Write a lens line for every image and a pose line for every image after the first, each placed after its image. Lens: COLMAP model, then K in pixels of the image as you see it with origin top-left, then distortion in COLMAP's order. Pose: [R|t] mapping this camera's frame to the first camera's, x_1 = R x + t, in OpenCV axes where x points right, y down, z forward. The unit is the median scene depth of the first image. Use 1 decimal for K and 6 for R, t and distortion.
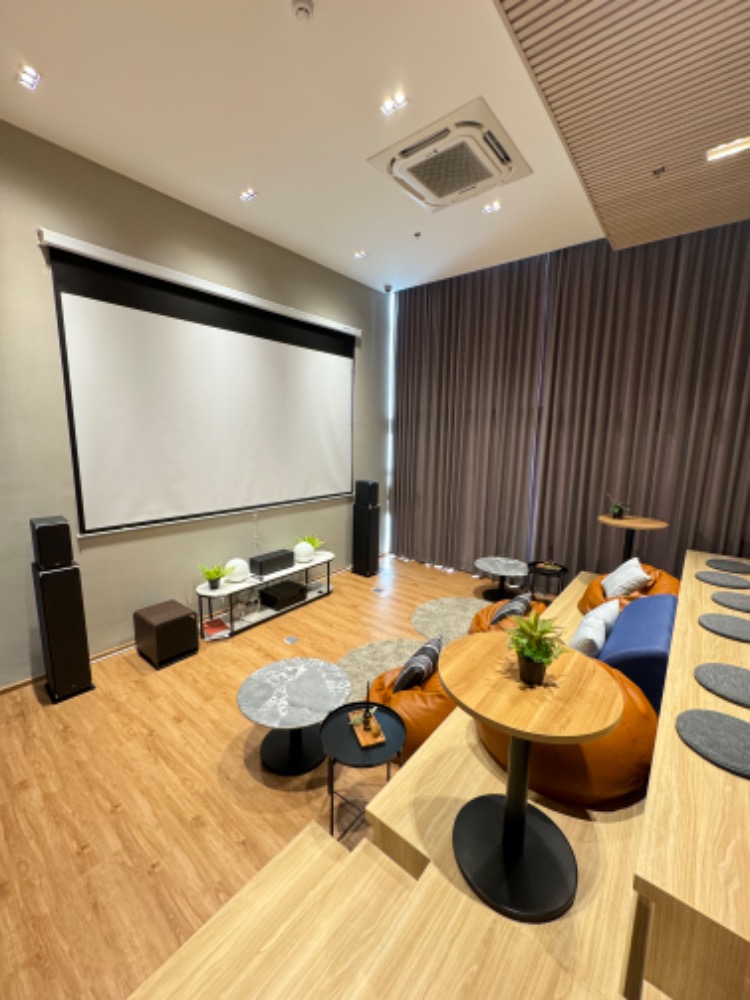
lens RADIAL K [[399.9, 0, 377.3], [0, 399.9, 500.1], [0, 0, 1]] dist [0.001506, 0.000227]
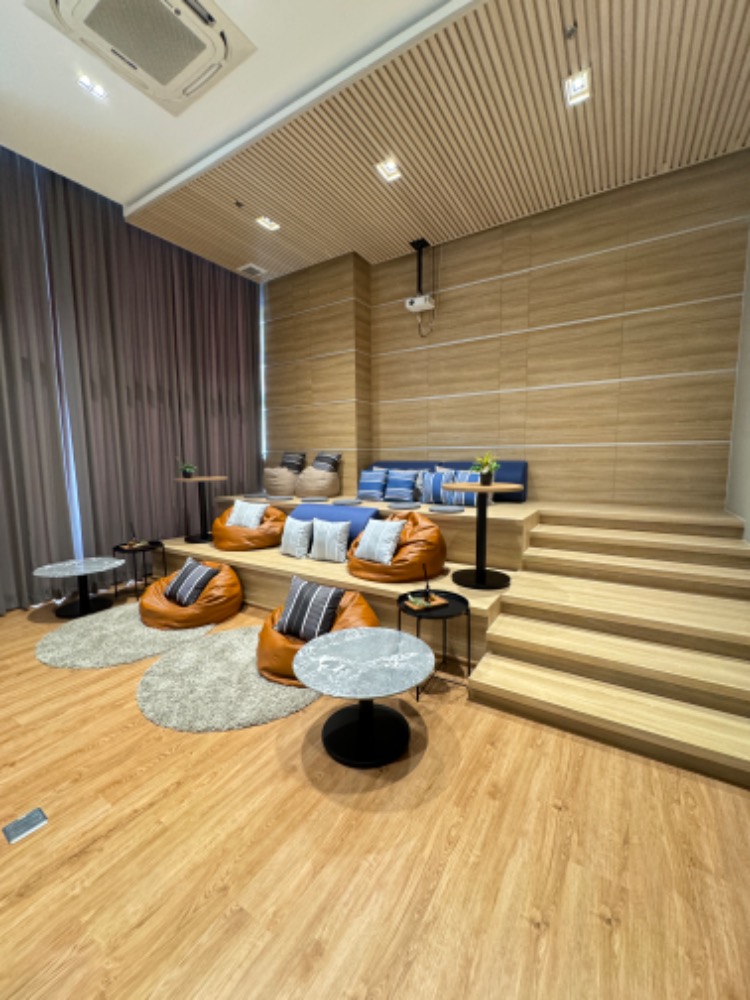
lens RADIAL K [[399.9, 0, 376.1], [0, 399.9, 499.3], [0, 0, 1]] dist [0.001506, 0.000227]
pose [[-0.124005, -0.114031, 0.985708, -0.965802], [0.169027, 0.976430, 0.134221, 0.068007], [-0.977780, 0.183255, -0.101808, 1.019846]]
